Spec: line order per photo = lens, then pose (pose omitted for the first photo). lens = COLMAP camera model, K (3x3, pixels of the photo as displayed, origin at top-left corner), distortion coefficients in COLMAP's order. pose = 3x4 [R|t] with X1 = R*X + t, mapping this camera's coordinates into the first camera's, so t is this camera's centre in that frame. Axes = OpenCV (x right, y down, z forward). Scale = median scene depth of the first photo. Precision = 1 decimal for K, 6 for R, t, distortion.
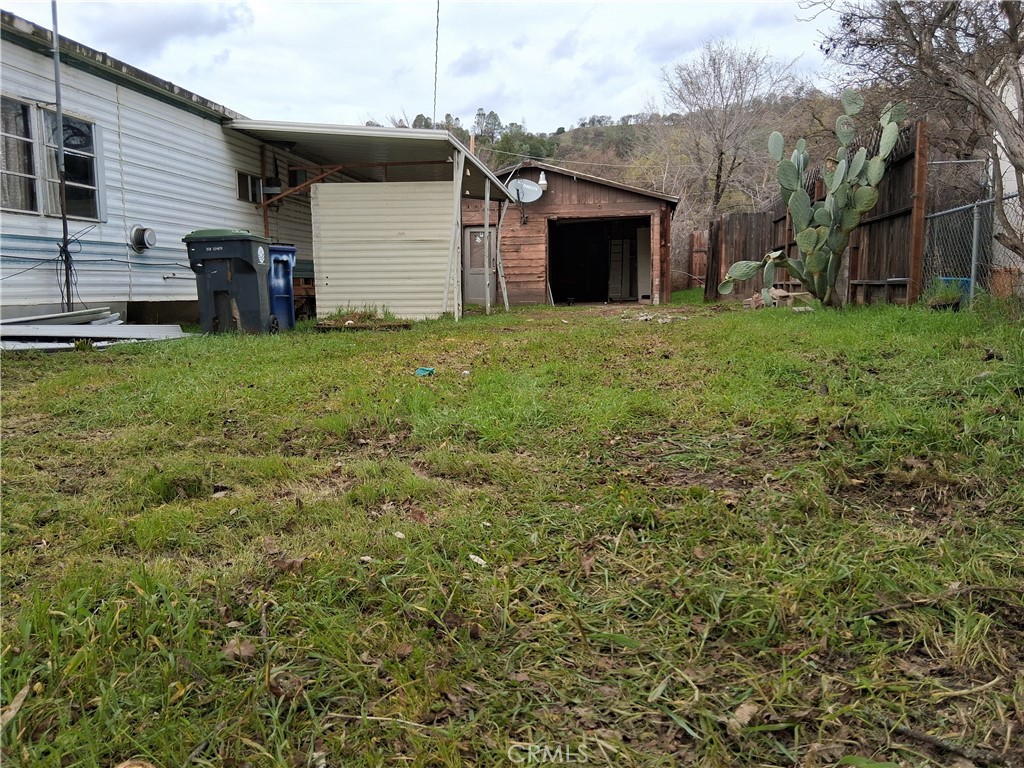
lens RADIAL K [[776.9, 0, 512.0], [0, 776.9, 384.0], [0, 0, 1]] dist [0.144430, -0.241434]
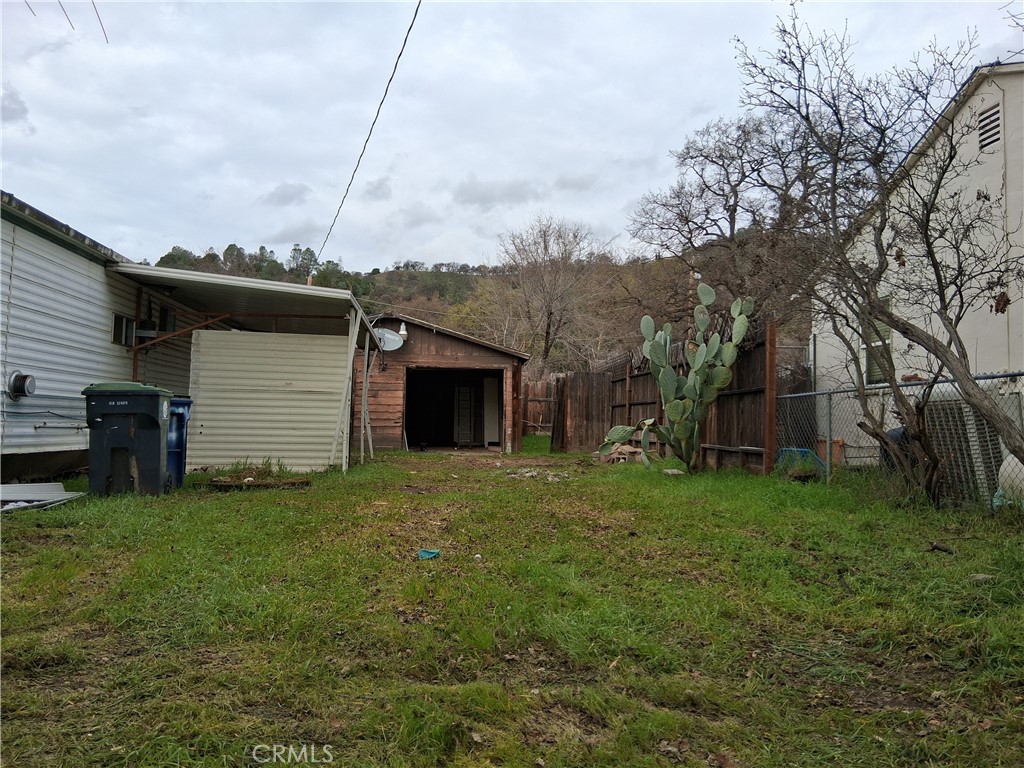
lens RADIAL K [[776.9, 0, 512.0], [0, 776.9, 384.0], [0, 0, 1]] dist [0.144430, -0.241434]
pose [[0.970642, 0.045917, 0.236103, -0.102107], [-0.004589, 0.984966, -0.172687, -0.023076], [-0.240483, 0.166533, 0.956261, -0.010075]]
